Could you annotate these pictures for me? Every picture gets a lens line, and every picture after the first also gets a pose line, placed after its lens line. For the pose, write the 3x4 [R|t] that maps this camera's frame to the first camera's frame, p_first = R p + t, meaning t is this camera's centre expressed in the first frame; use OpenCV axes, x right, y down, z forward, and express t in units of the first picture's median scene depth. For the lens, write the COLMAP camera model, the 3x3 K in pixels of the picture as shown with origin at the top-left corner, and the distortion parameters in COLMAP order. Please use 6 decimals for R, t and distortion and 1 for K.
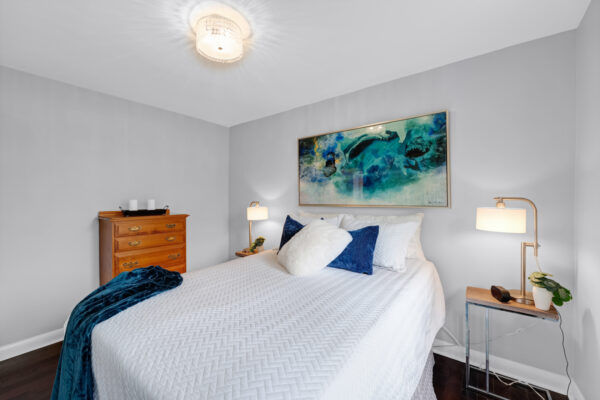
lens RADIAL K [[249.6, 0, 302.6], [0, 249.6, 199.8], [0, 0, 1]] dist [-0.003814, -0.000052]
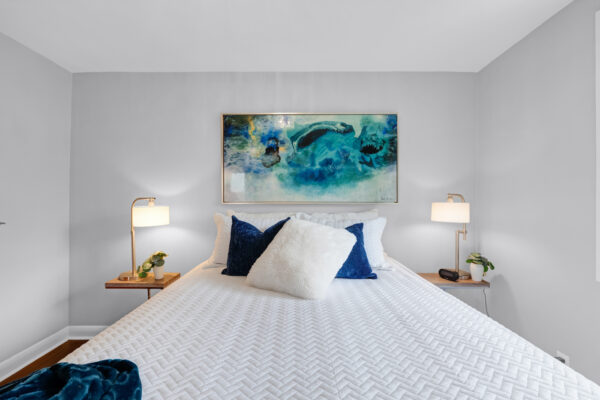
lens RADIAL K [[249.6, 0, 302.6], [0, 249.6, 199.8], [0, 0, 1]] dist [-0.003814, -0.000052]
pose [[0.797236, 0.006539, 0.603633, -0.342971], [-0.002826, 0.999971, -0.007100, 0.021285], [-0.603662, 0.003955, 0.797231, 0.331606]]
